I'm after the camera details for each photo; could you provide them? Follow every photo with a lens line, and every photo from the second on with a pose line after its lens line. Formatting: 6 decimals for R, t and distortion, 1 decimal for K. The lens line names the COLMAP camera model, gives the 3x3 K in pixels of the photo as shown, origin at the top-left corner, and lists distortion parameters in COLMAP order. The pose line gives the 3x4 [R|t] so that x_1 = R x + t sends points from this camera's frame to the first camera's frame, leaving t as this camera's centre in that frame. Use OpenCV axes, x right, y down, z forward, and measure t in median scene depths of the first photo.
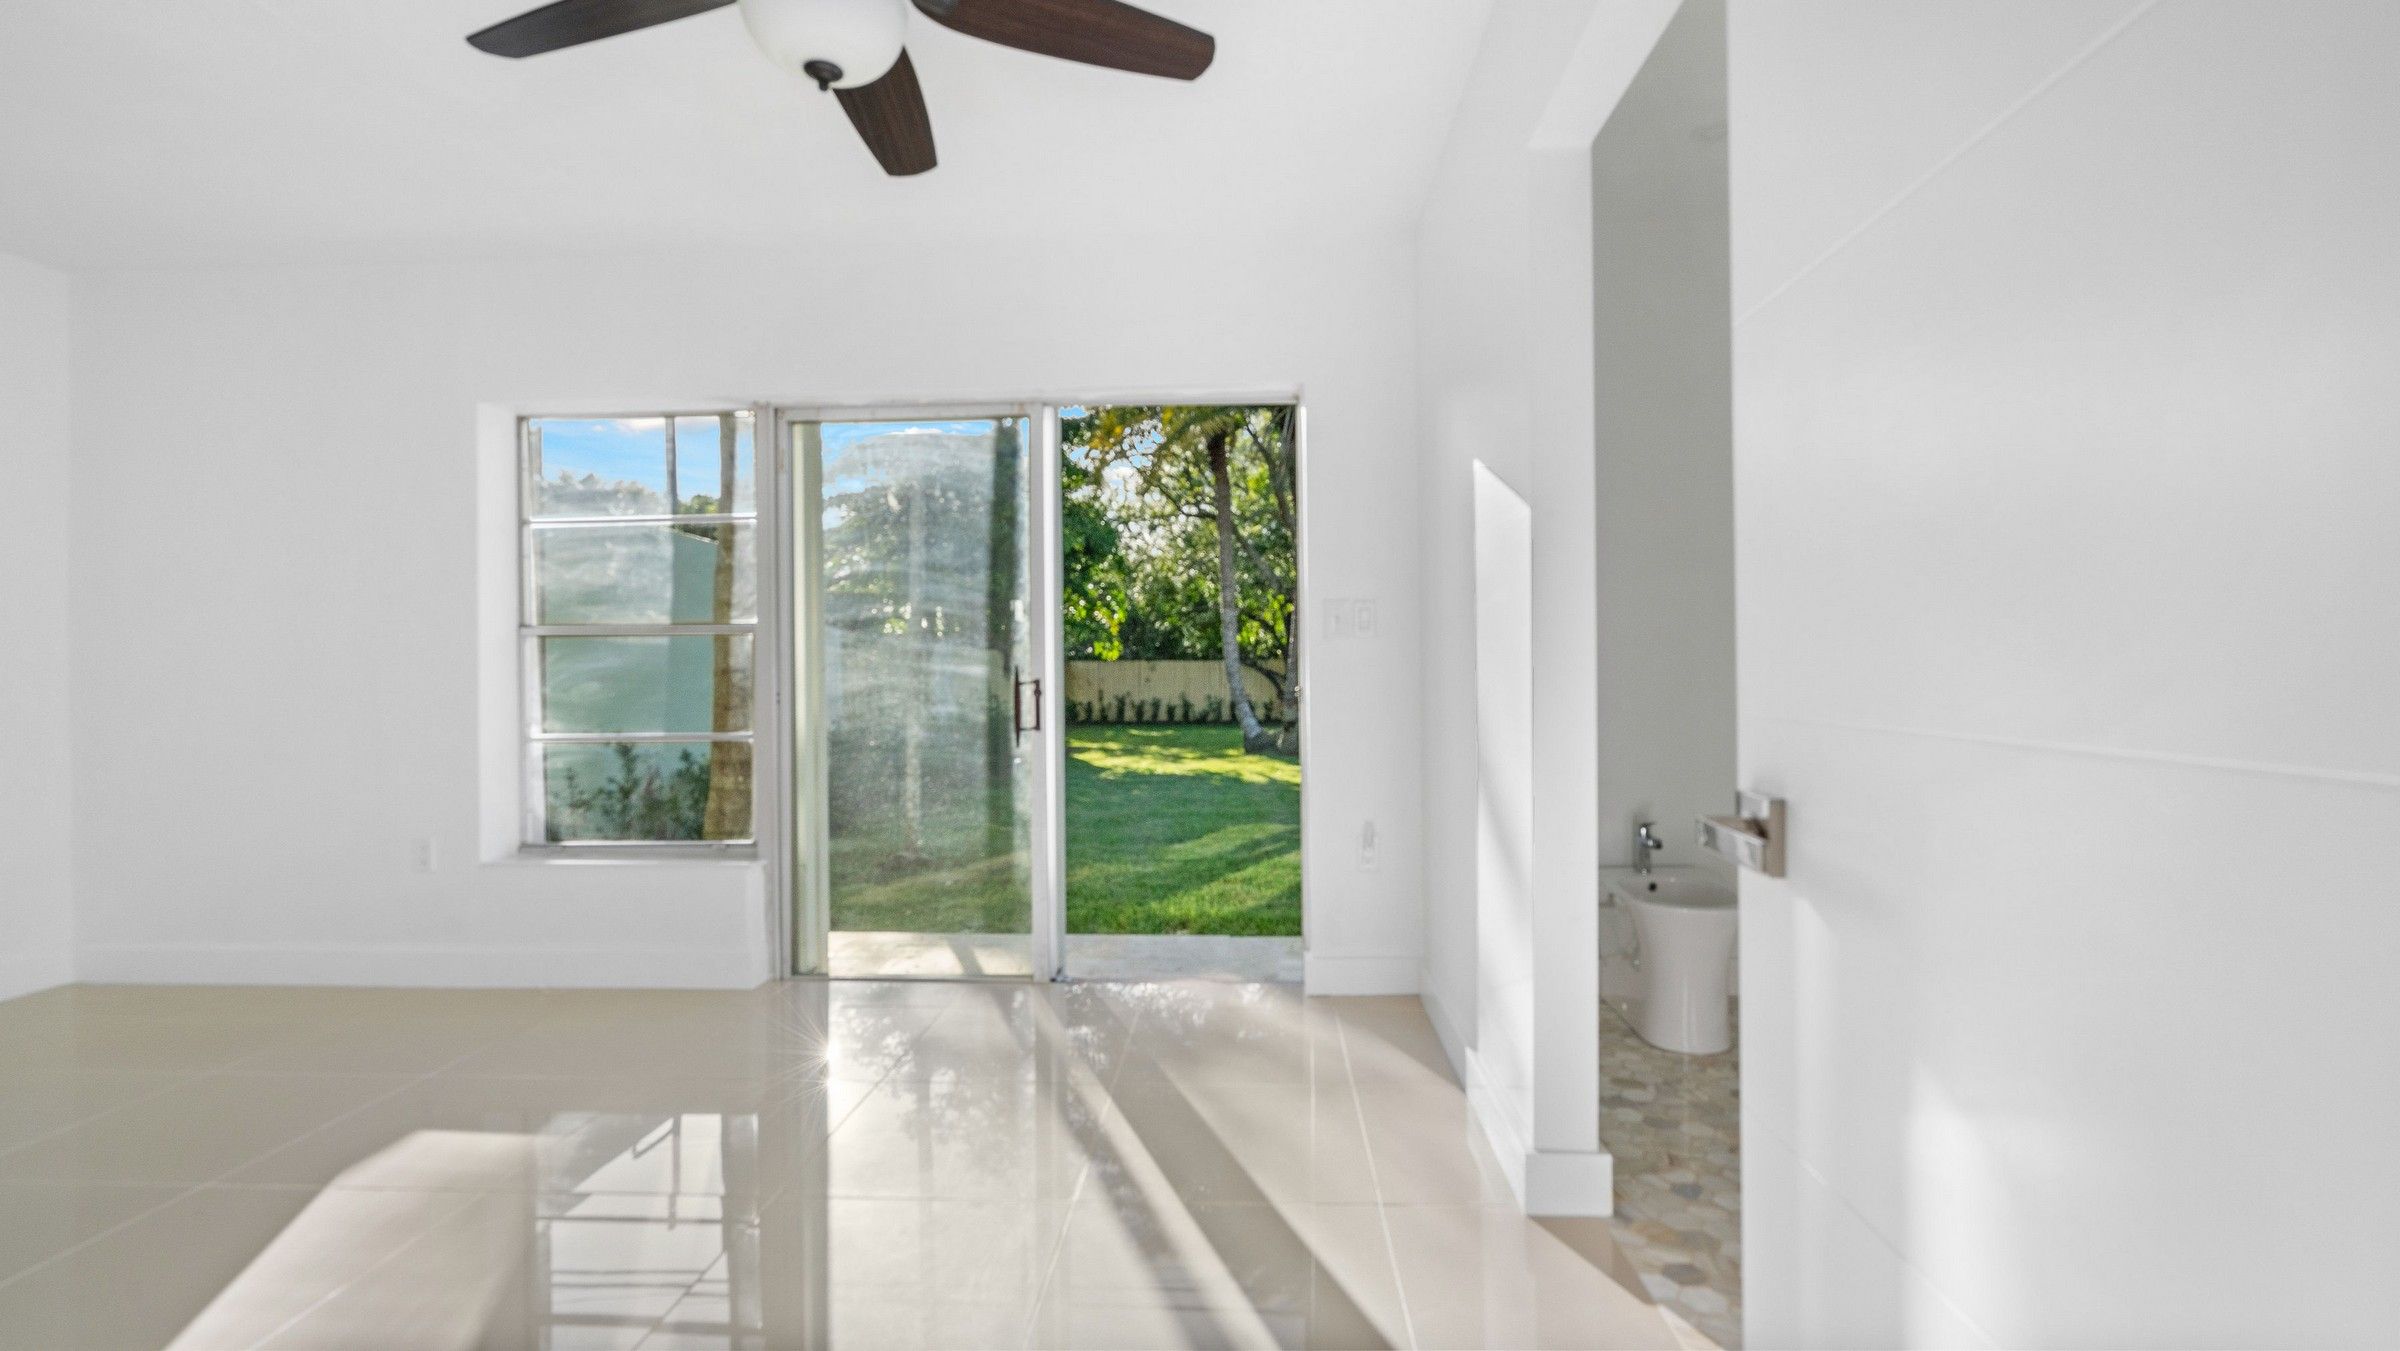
lens RADIAL K [[1102.7, 0, 1209.4], [0, 1102.7, 674.0], [0, 0, 1]] dist [0.001008, 0.000417]
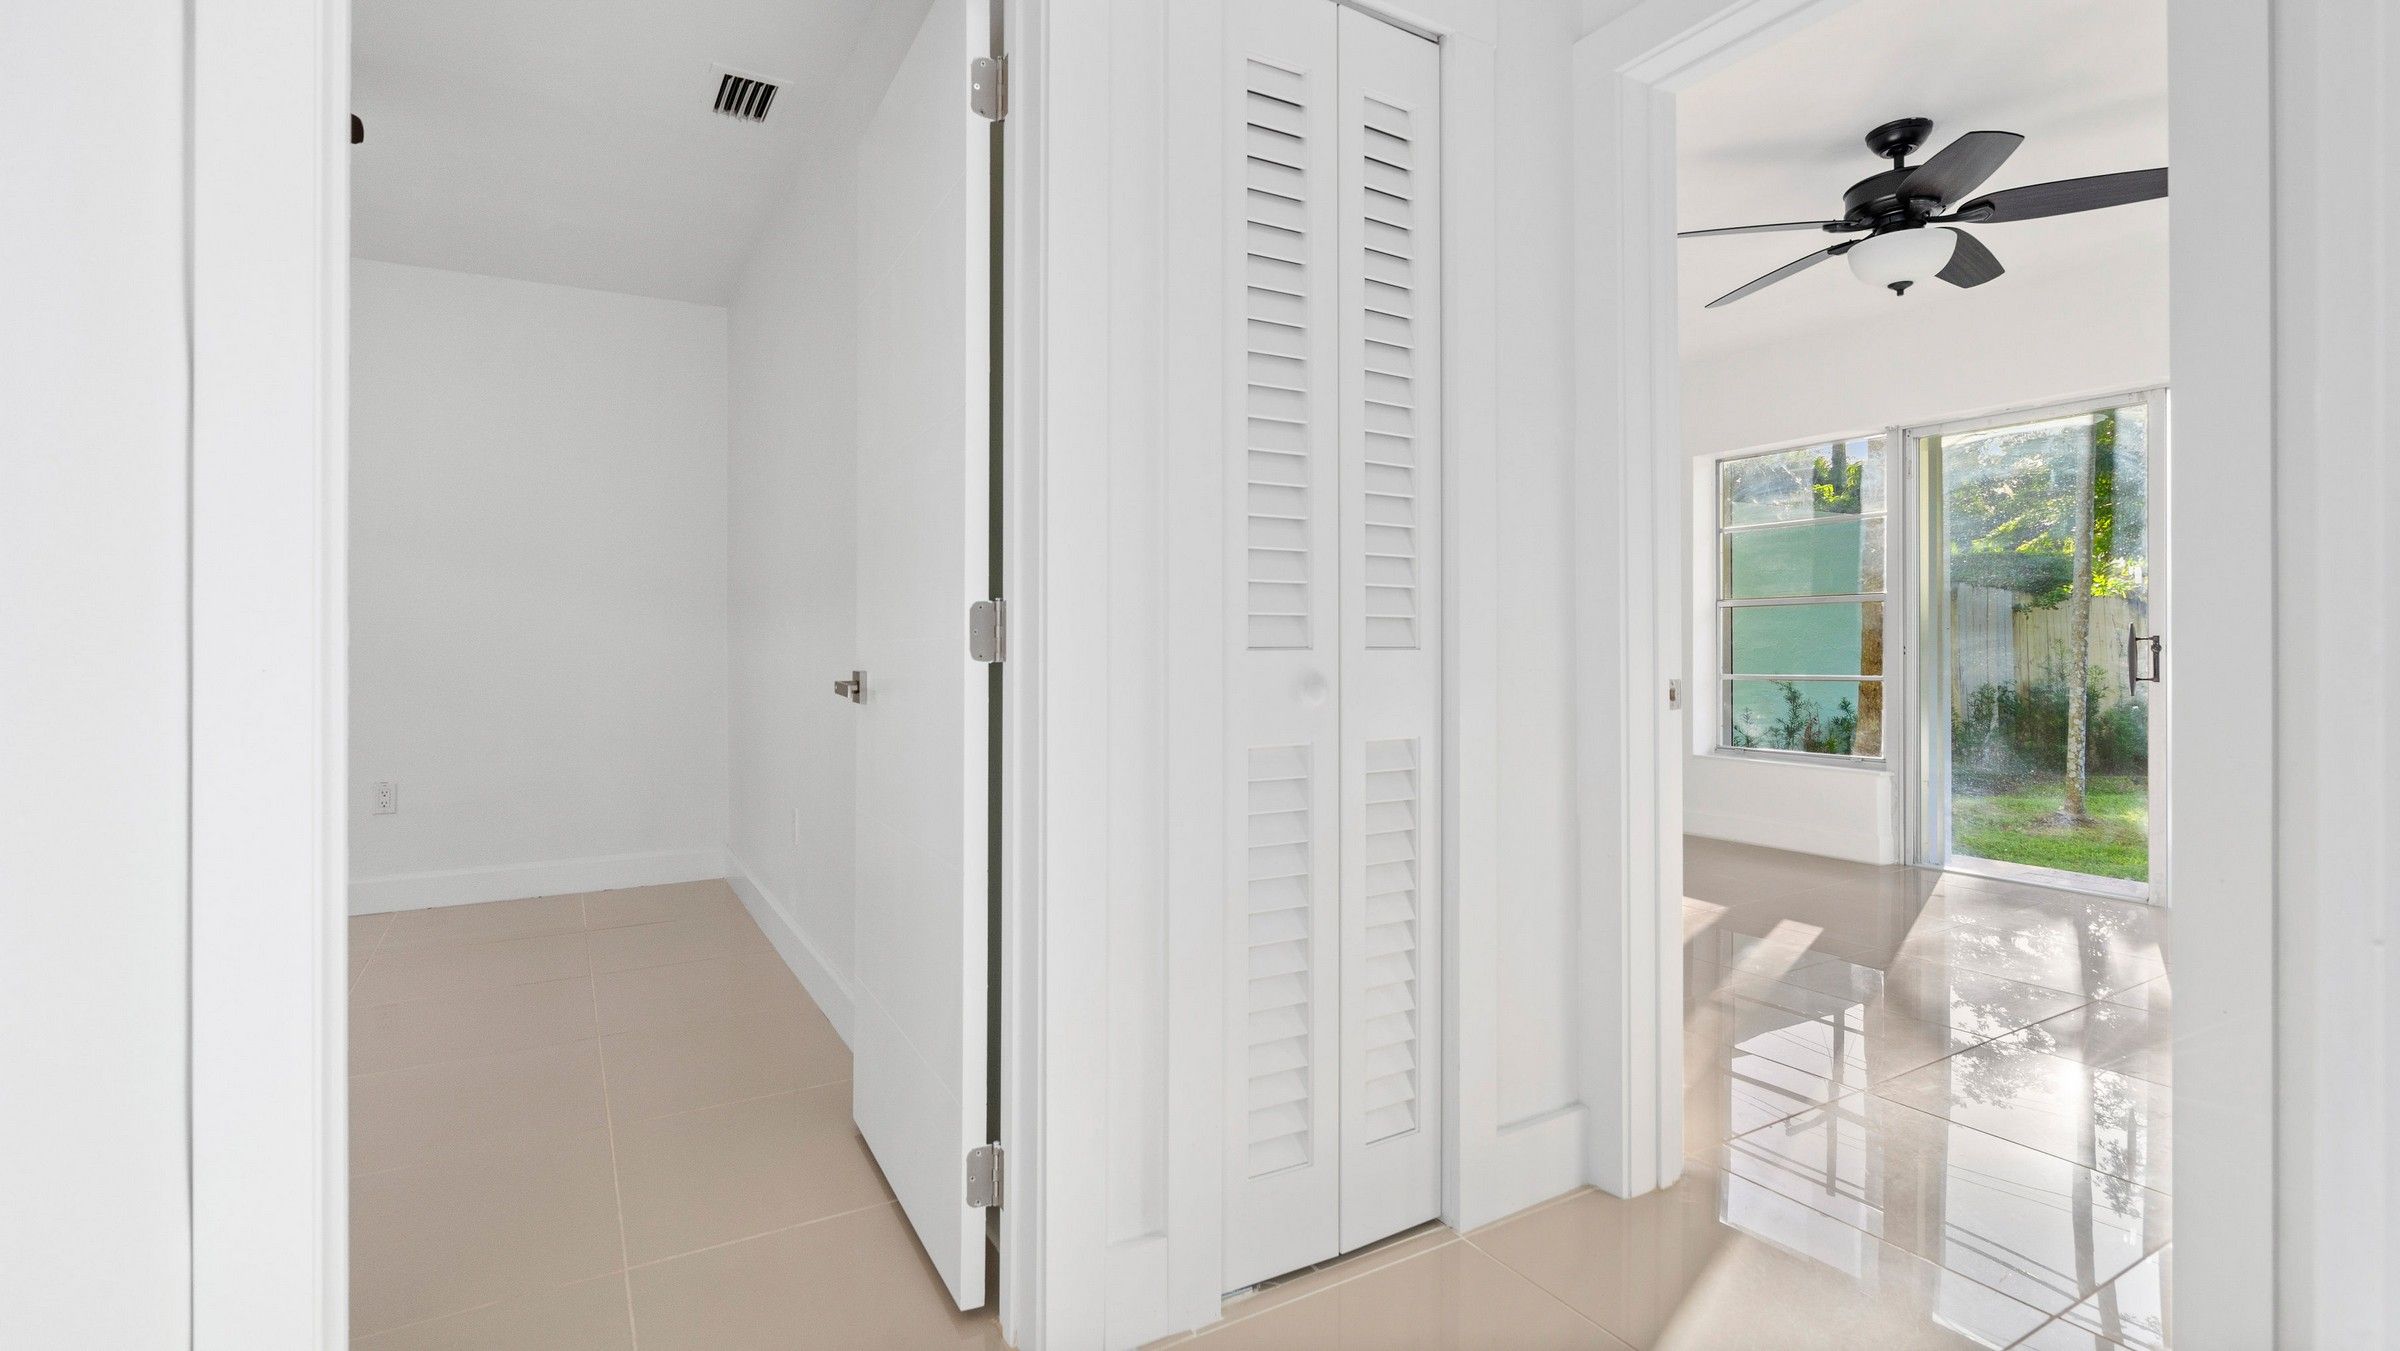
lens RADIAL K [[1102.7, 0, 1206.2], [0, 1102.7, 655.0], [0, 0, 1]] dist [0.001008, 0.000417]
pose [[0.559707, 0.006216, -0.828667, 0.225991], [0.002955, 0.999951, 0.009496, 0.010712], [0.828685, -0.007764, 0.559661, -0.414020]]
